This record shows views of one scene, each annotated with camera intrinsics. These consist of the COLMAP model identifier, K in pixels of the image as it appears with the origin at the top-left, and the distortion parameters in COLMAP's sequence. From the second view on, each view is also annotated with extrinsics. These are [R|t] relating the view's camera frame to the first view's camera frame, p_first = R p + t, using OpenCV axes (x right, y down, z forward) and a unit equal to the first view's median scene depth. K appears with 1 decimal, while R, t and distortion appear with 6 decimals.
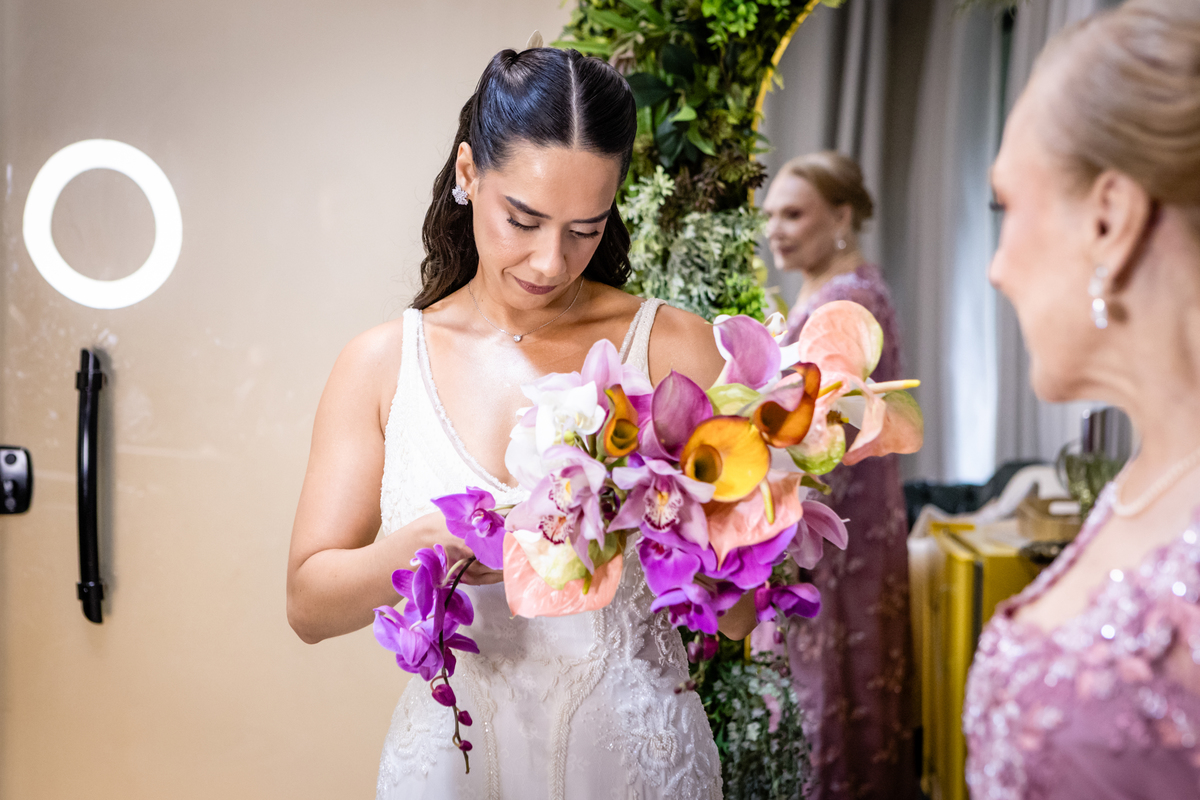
lens RADIAL K [[2267.3, 0, 600.0], [0, 2267.3, 400.0], [0, 0, 1]] dist [-0.051010, -0.047164]
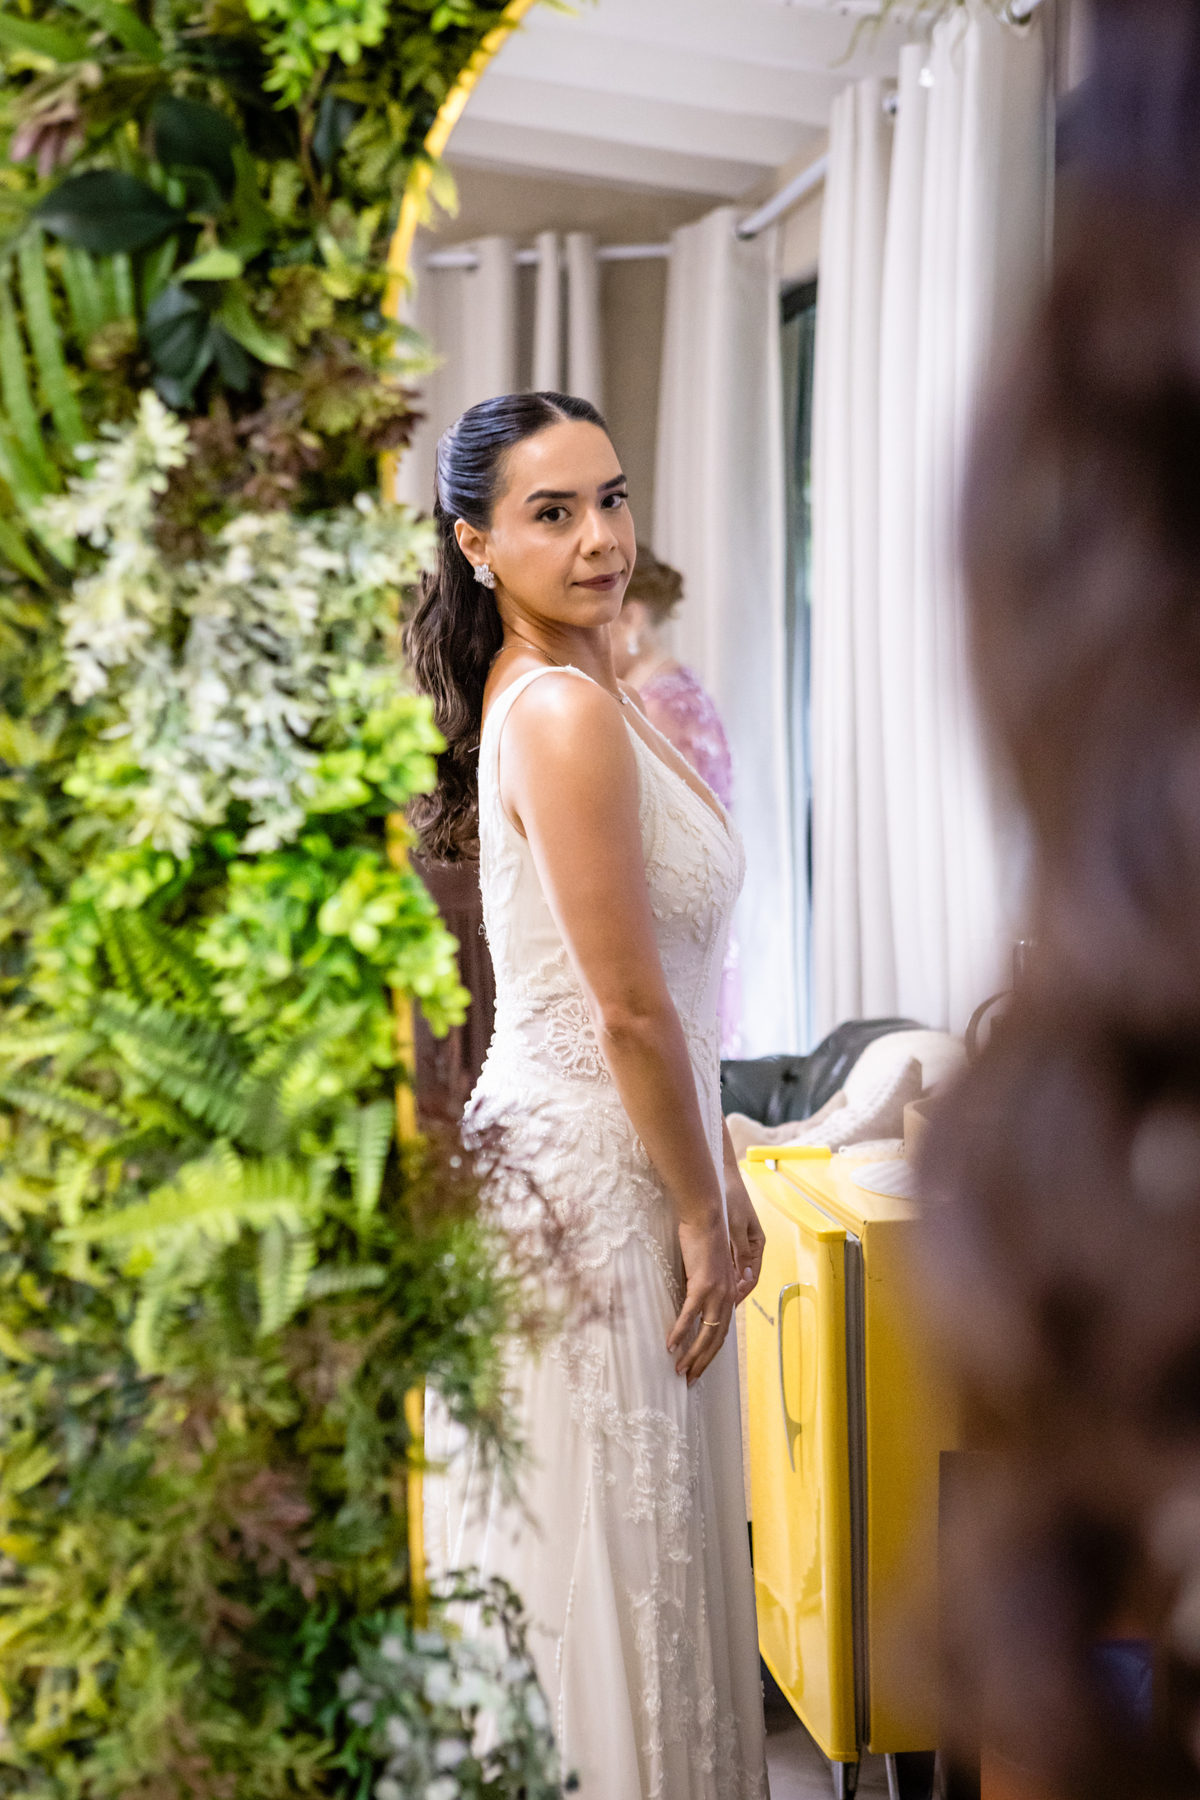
lens RADIAL K [[3400.9, 0, 600.0], [0, 3400.9, 900.0], [0, 0, 1]] dist [-0.051010, -0.047164]
pose [[0.991860, -0.035567, 0.122267, 0.027647], [0.036415, 0.999326, -0.004704, -0.009845], [-0.122017, 0.009118, 0.992486, 0.396270]]
